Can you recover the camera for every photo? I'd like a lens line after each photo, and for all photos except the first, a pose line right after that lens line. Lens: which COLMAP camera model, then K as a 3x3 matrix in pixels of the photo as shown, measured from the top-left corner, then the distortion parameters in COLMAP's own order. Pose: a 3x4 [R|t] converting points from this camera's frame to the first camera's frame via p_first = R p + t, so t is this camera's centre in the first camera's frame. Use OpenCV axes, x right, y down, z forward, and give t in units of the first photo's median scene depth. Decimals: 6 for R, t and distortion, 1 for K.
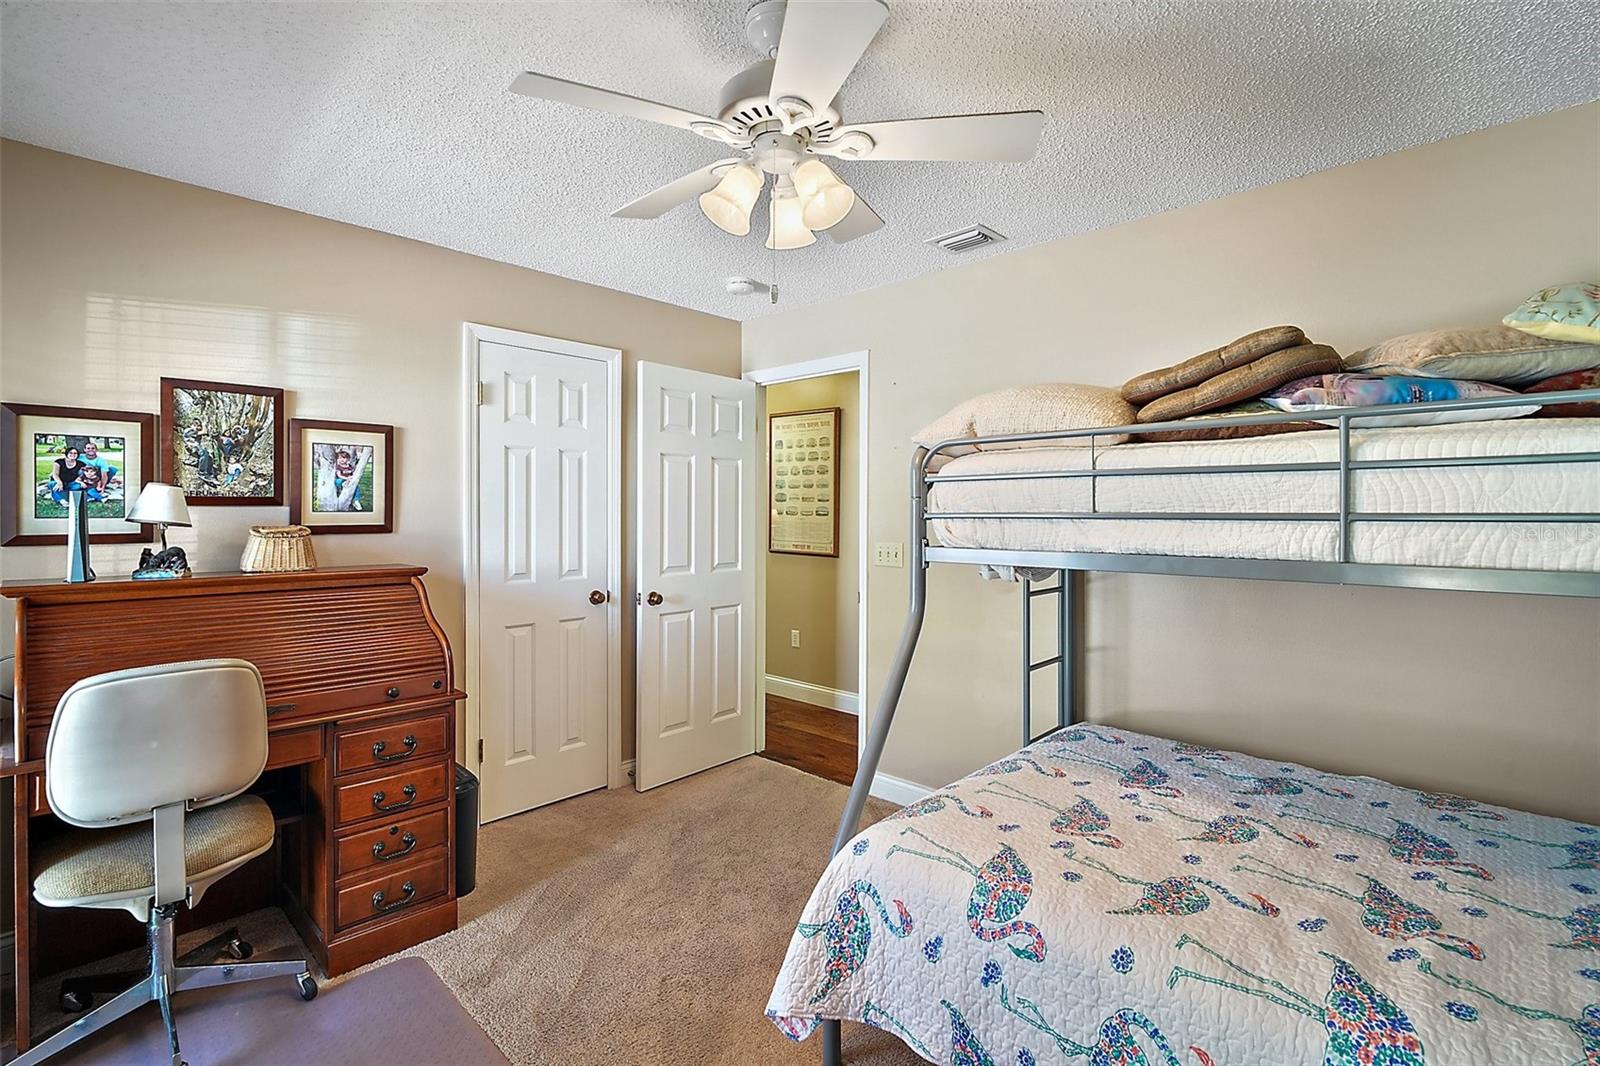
lens RADIAL K [[744.7, 0, 800.0], [0, 744.7, 523.6], [0, 0, 1]] dist [-0.002600, -0.003882]
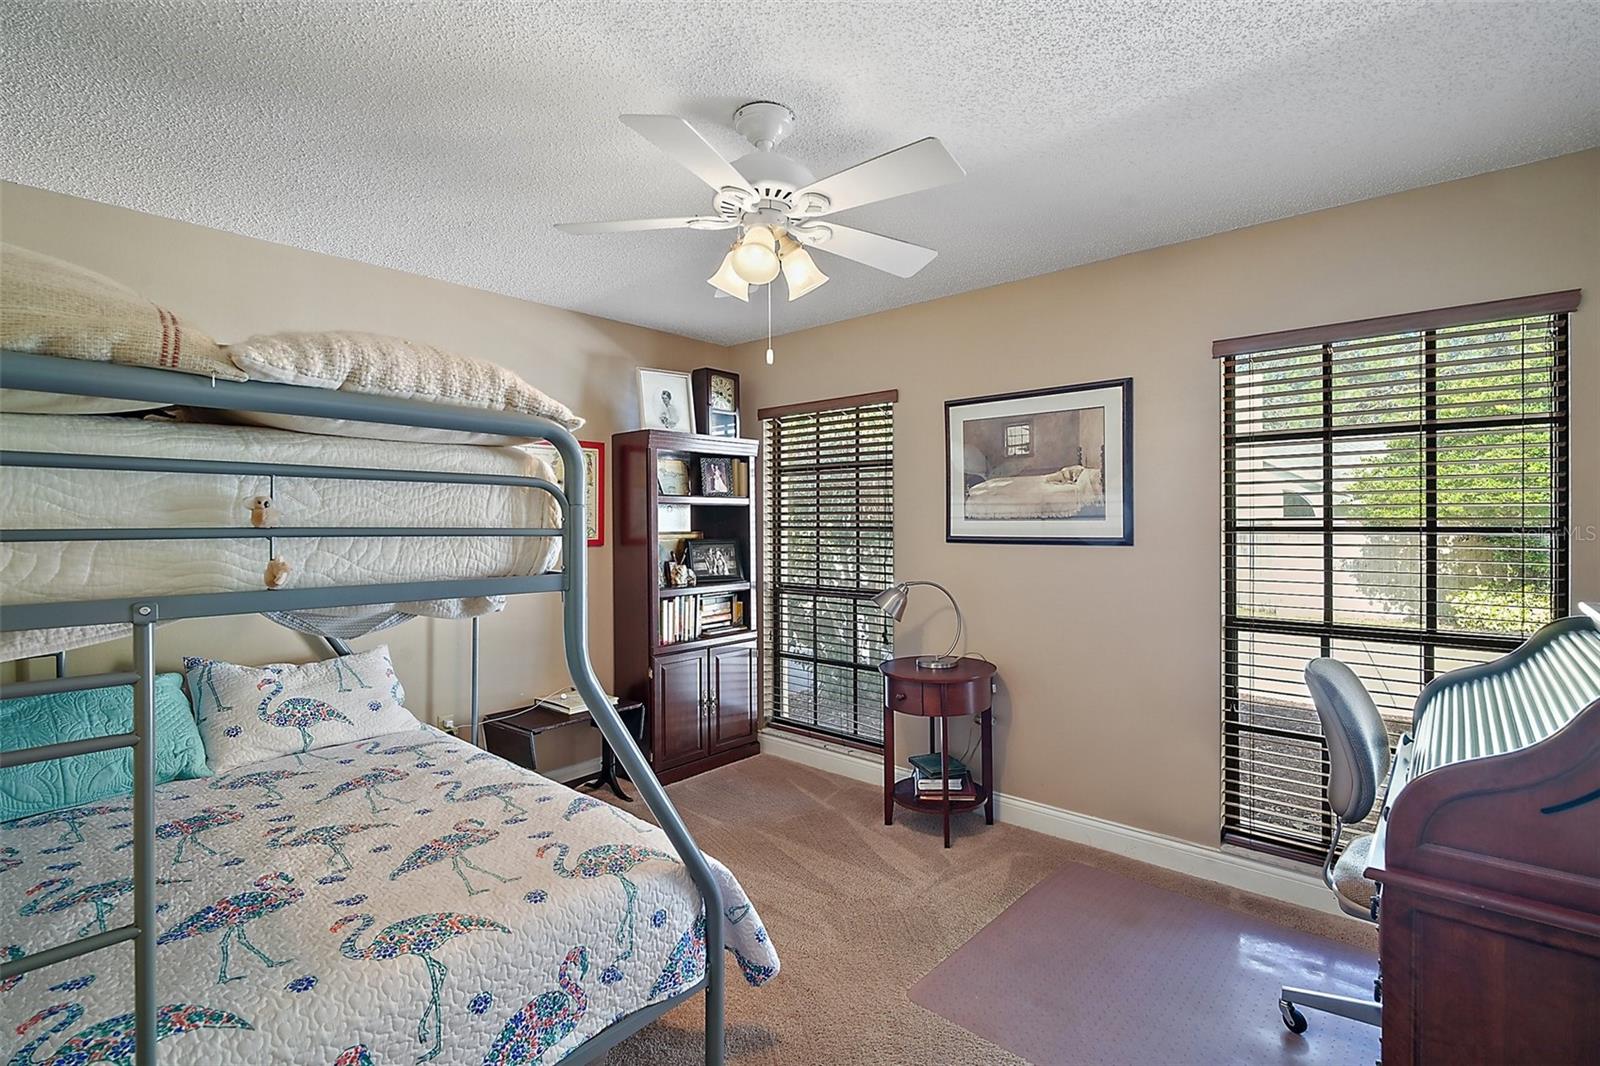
lens RADIAL K [[744.7, 0, 800.4], [0, 744.7, 524.3], [0, 0, 1]] dist [-0.002600, -0.003882]
pose [[-0.999425, -0.001604, -0.033862, -0.036881], [-0.002204, 0.999841, 0.017692, -0.032693], [0.033828, 0.017756, -0.999270, 1.950753]]
